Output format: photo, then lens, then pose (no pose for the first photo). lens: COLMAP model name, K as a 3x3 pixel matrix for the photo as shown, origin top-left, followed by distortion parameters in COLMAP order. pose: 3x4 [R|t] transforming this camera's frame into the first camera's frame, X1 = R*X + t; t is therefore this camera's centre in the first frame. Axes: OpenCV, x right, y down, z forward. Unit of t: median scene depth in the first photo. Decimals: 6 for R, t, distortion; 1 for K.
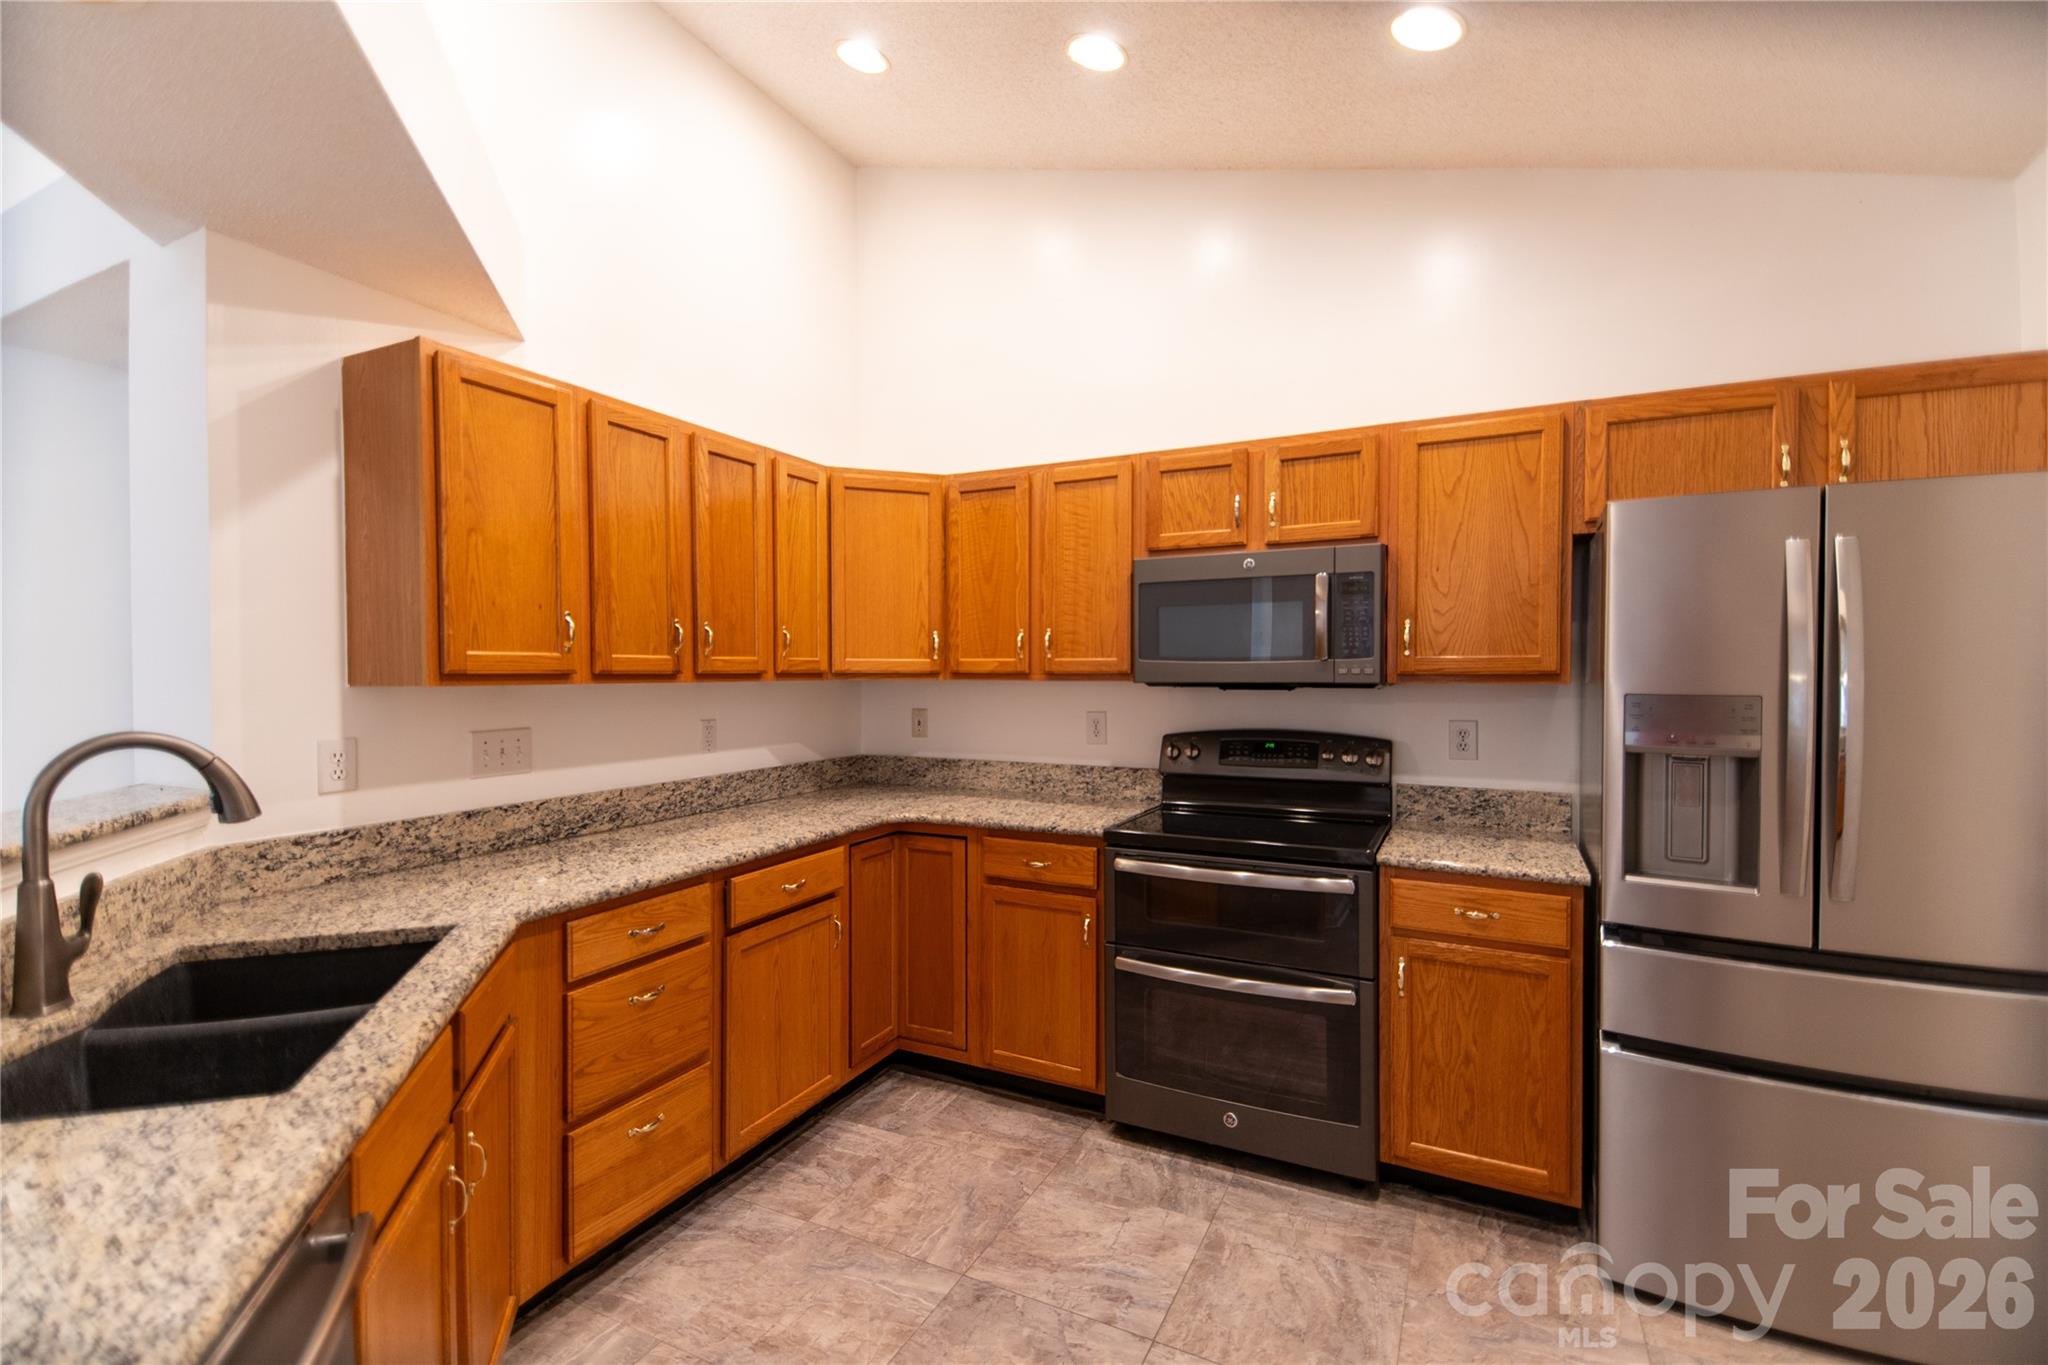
lens RADIAL K [[904.0, 0, 1025.5], [0, 904.0, 682.3], [0, 0, 1]] dist [0.066733, -0.043305]
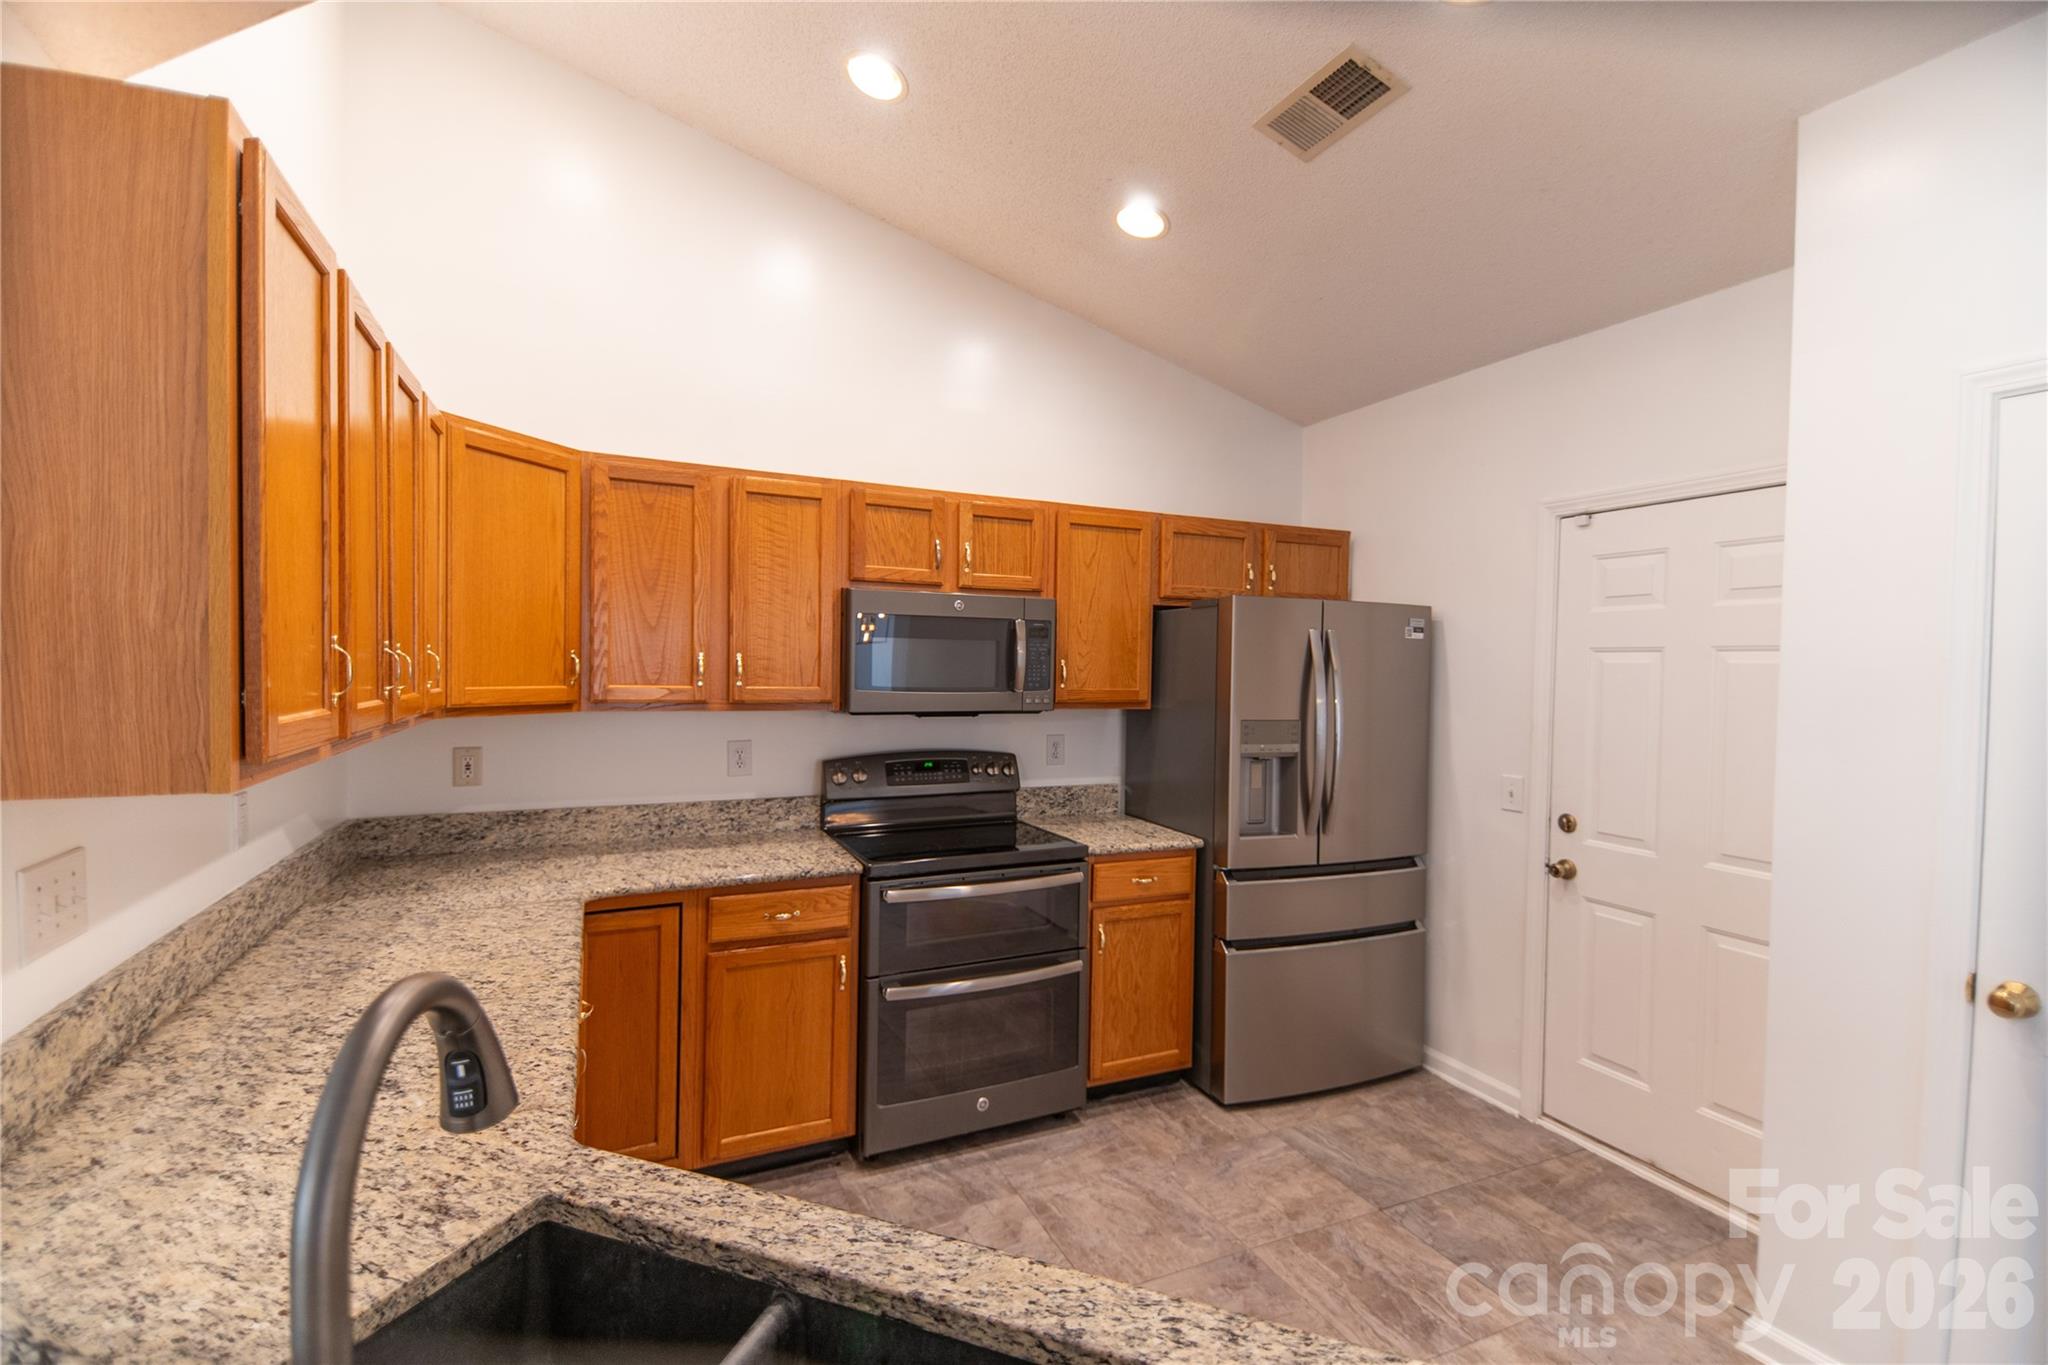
lens RADIAL K [[889.1, 0, 1022.0], [0, 889.1, 683.1], [0, 0, 1]] dist [0.062713, -0.041985]
pose [[0.629800, -0.004130, 0.776746, -0.549593], [-0.007264, 0.999911, 0.011206, -0.047069], [-0.776723, -0.012700, 0.629714, 0.252847]]
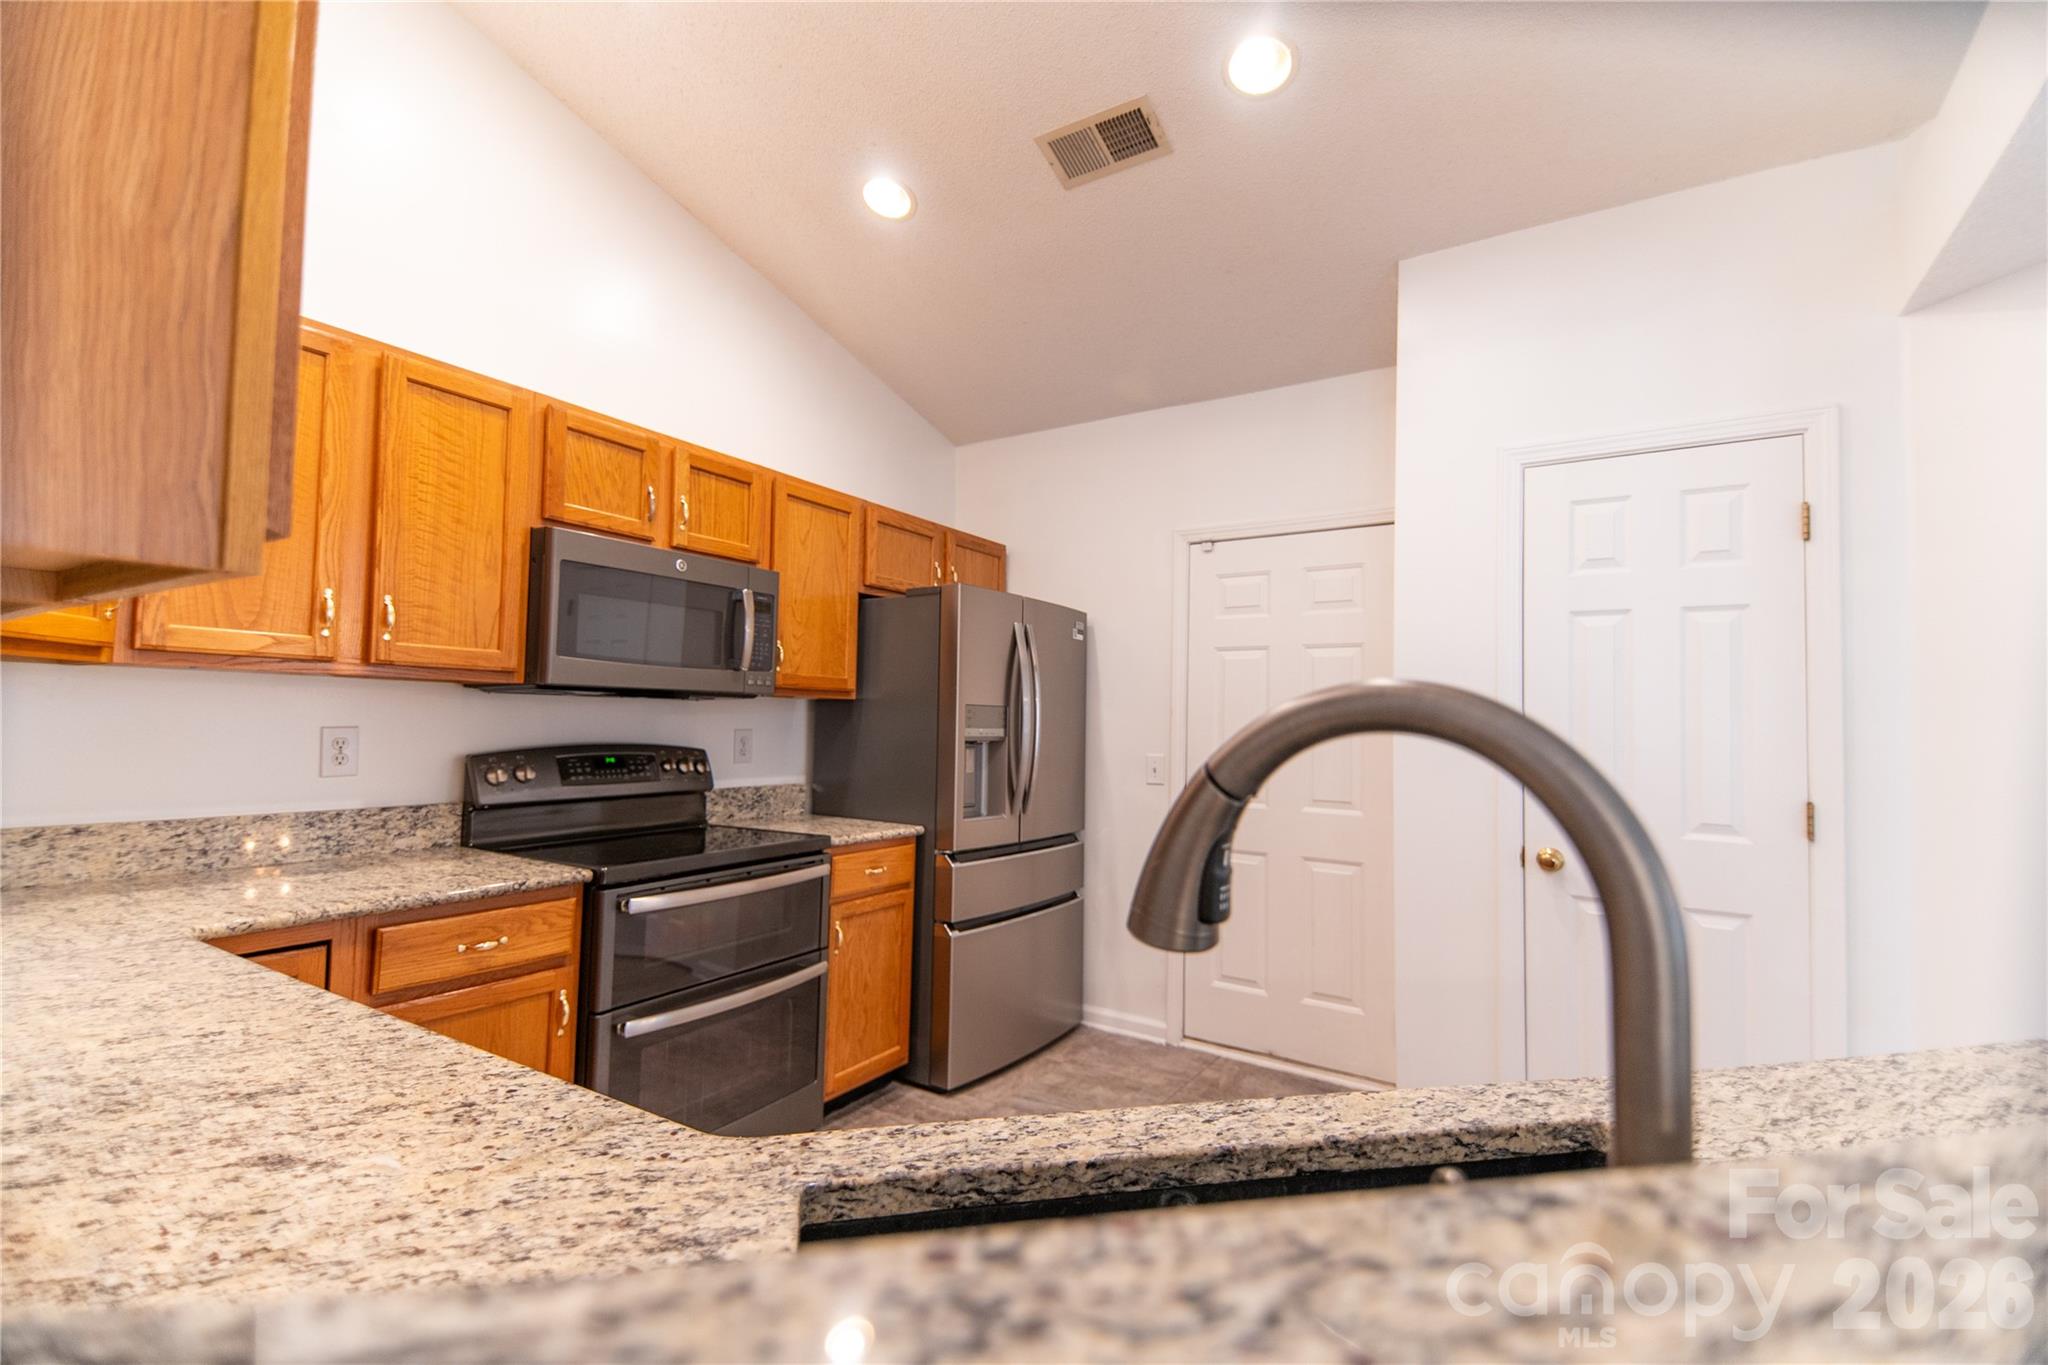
lens RADIAL K [[889.1, 0, 1022.0], [0, 889.1, 683.1], [0, 0, 1]] dist [0.062713, -0.041985]
pose [[0.111918, 0.046070, 0.992649, -0.638747], [-0.008353, 0.998933, -0.045420, 0.032908], [-0.993682, -0.003208, 0.112184, 0.538293]]
